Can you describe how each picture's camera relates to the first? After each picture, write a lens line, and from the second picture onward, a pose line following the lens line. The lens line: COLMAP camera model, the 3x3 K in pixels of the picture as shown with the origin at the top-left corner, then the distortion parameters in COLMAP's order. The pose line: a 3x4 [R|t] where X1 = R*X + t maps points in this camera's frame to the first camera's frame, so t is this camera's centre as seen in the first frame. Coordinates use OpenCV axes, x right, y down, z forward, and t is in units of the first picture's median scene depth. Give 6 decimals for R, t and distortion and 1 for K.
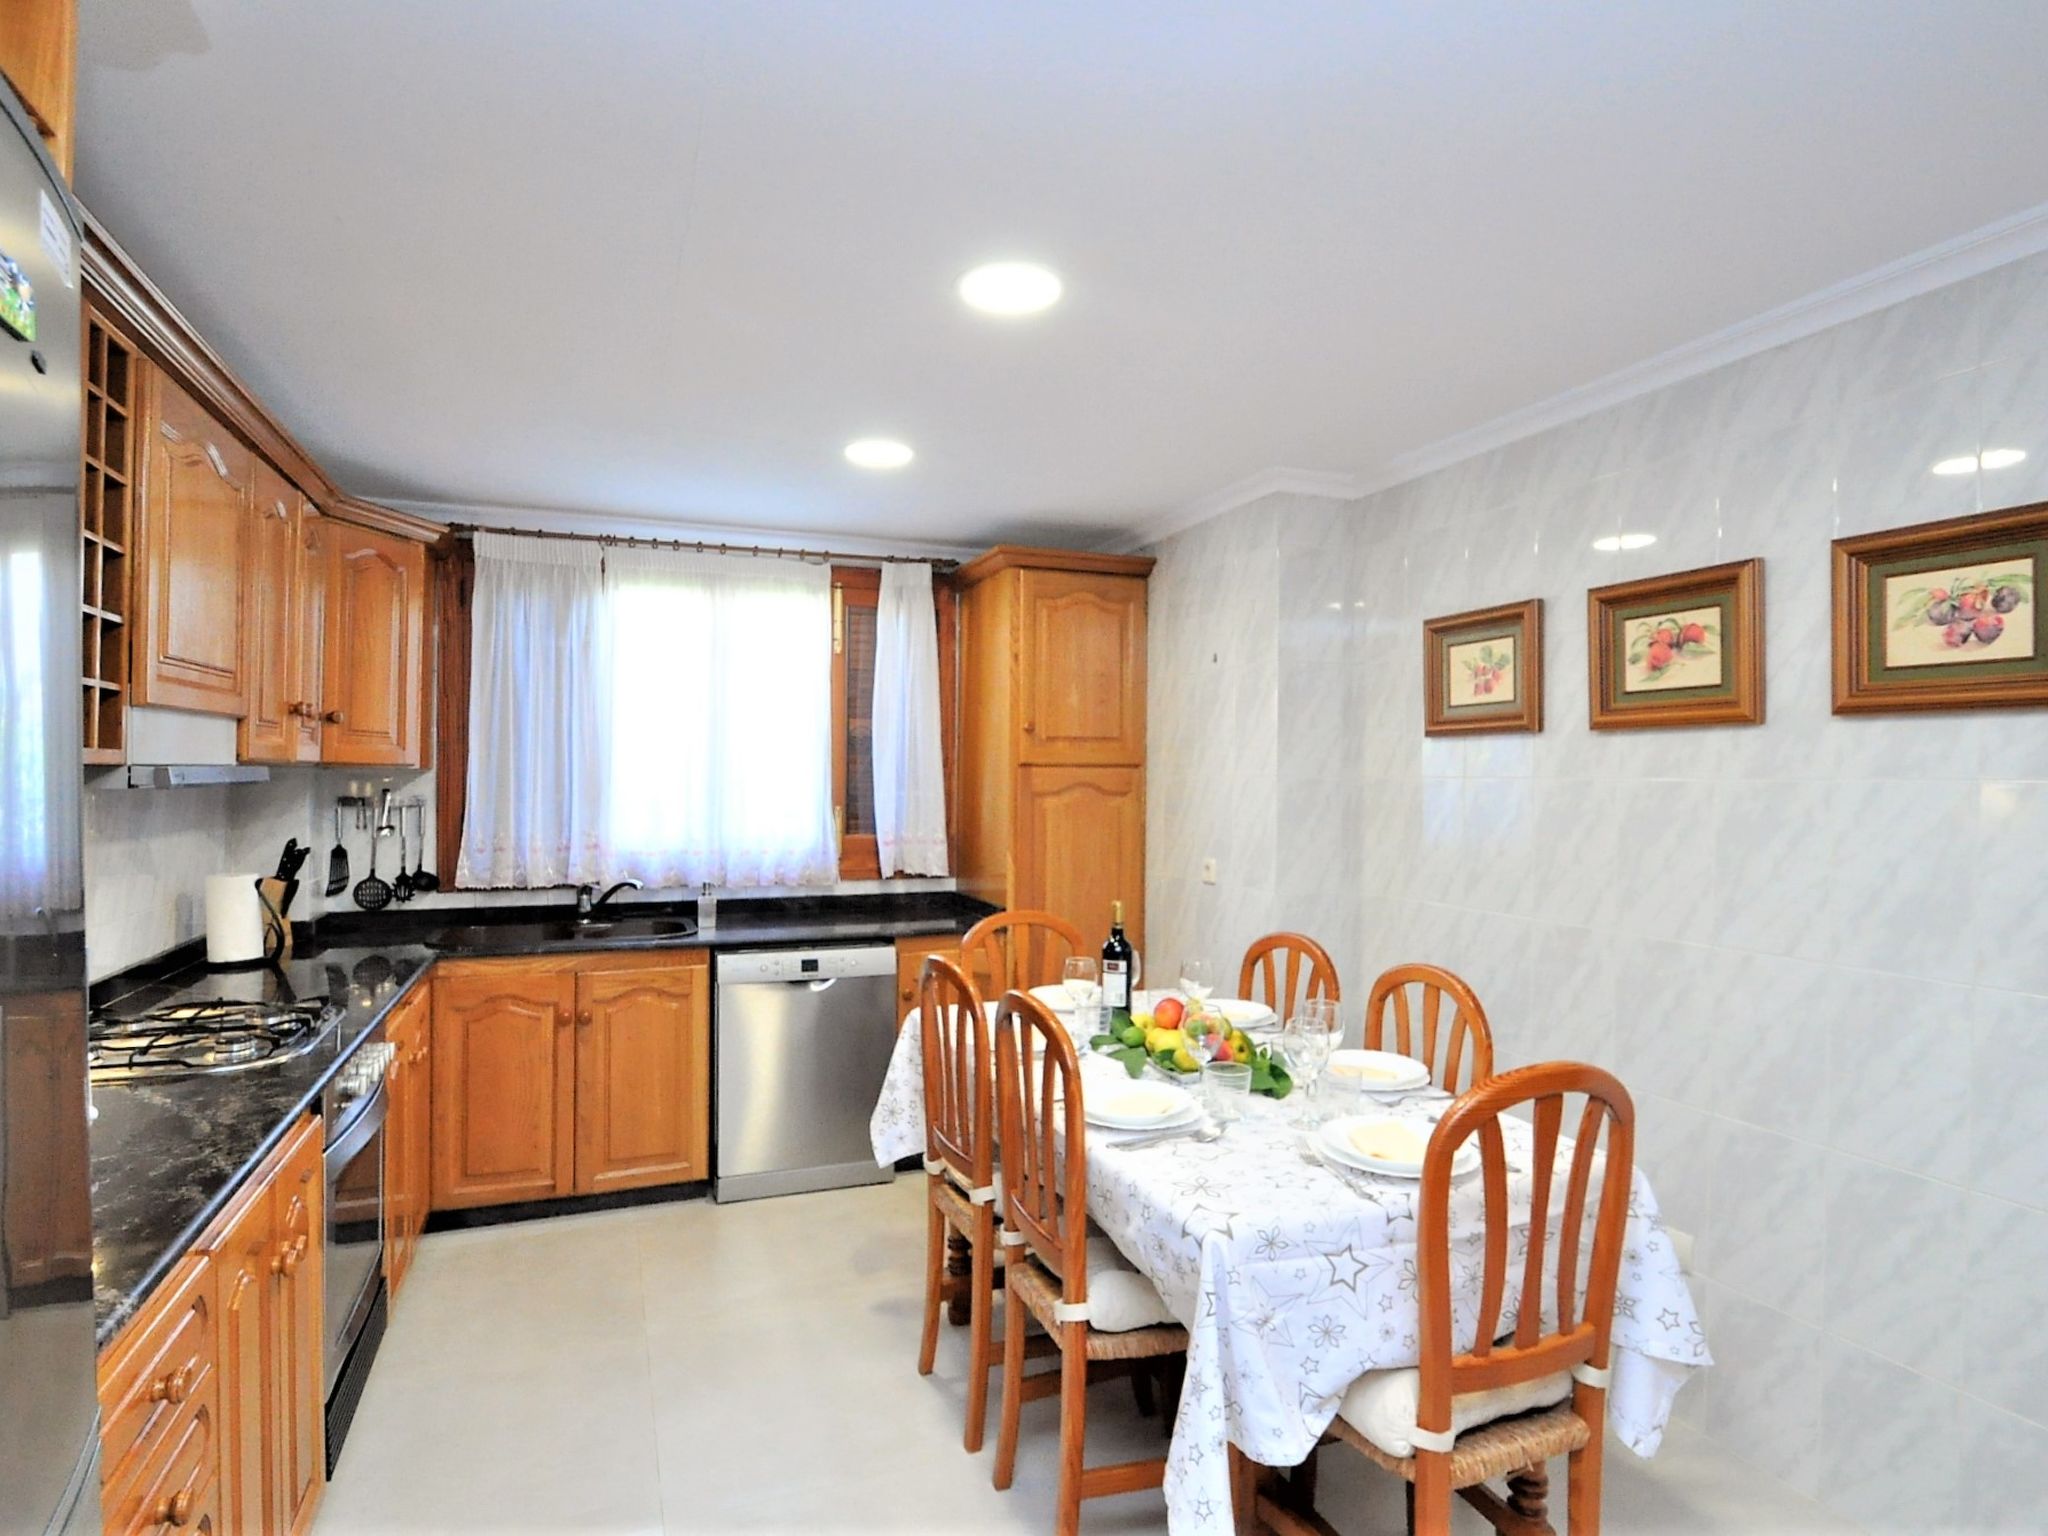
lens RADIAL K [[1069.8, 0, 1015.1], [0, 1069.8, 779.0], [0, 0, 1]] dist [-0.001734, -0.001259]
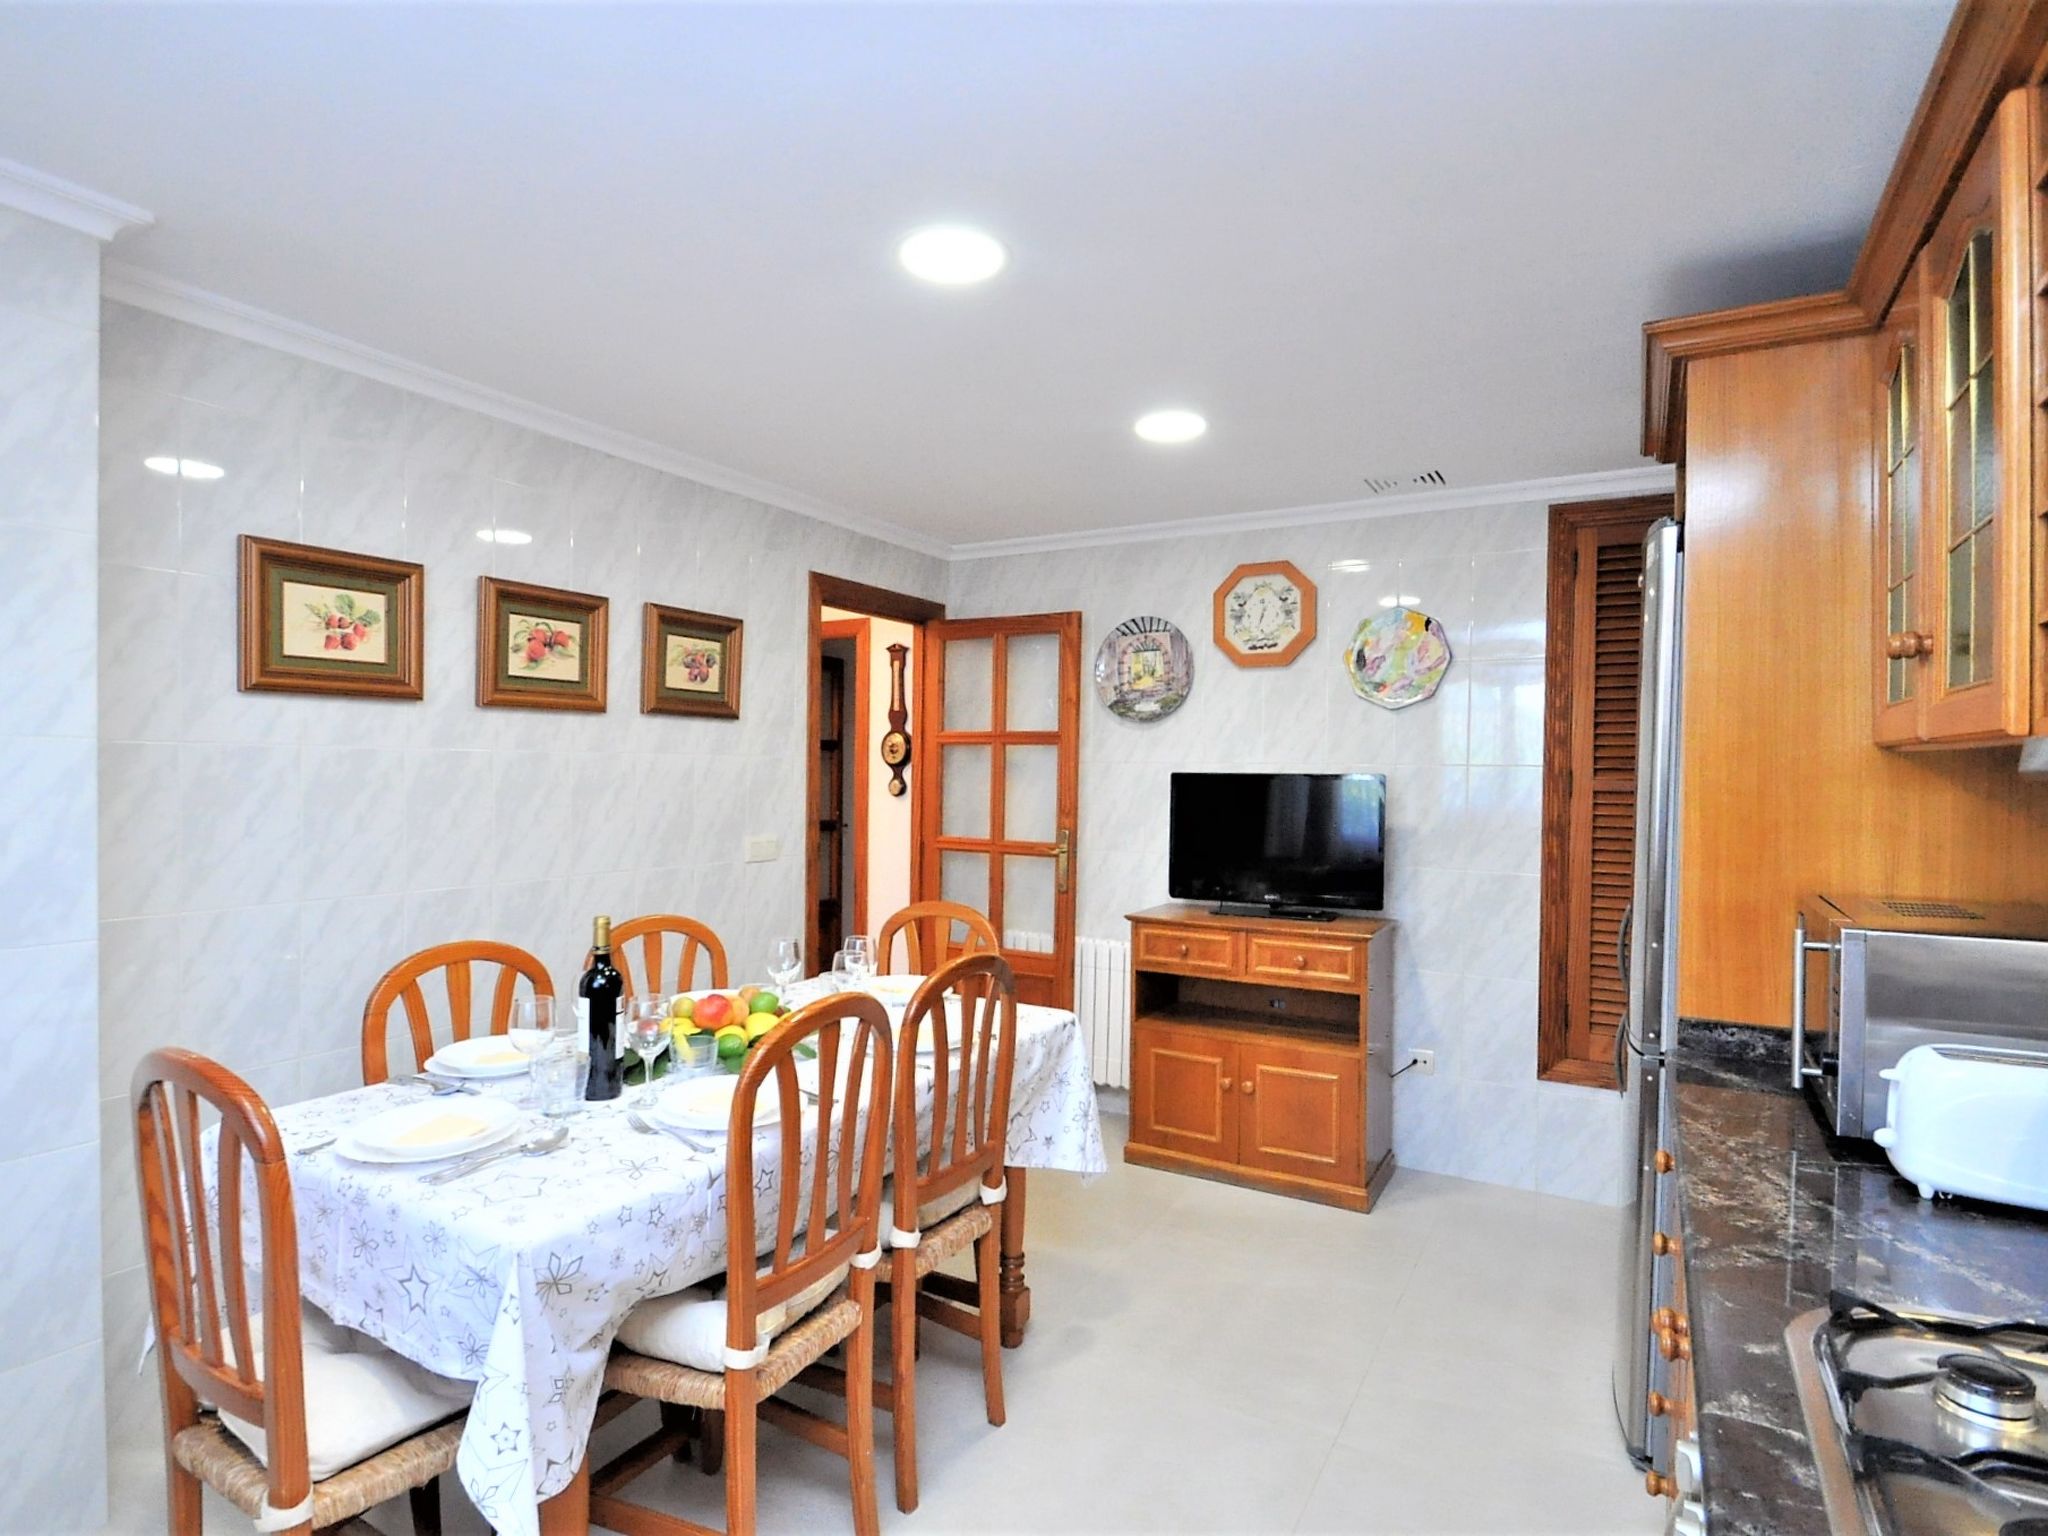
lens RADIAL K [[1069.8, 0, 1020.2], [0, 1069.8, 770.4], [0, 0, 1]] dist [-0.001734, -0.001259]
pose [[-0.626238, -0.011678, 0.779545, -0.618565], [-0.009985, 0.999926, 0.006958, 0.006987], [-0.779568, -0.003426, -0.626308, 1.180601]]
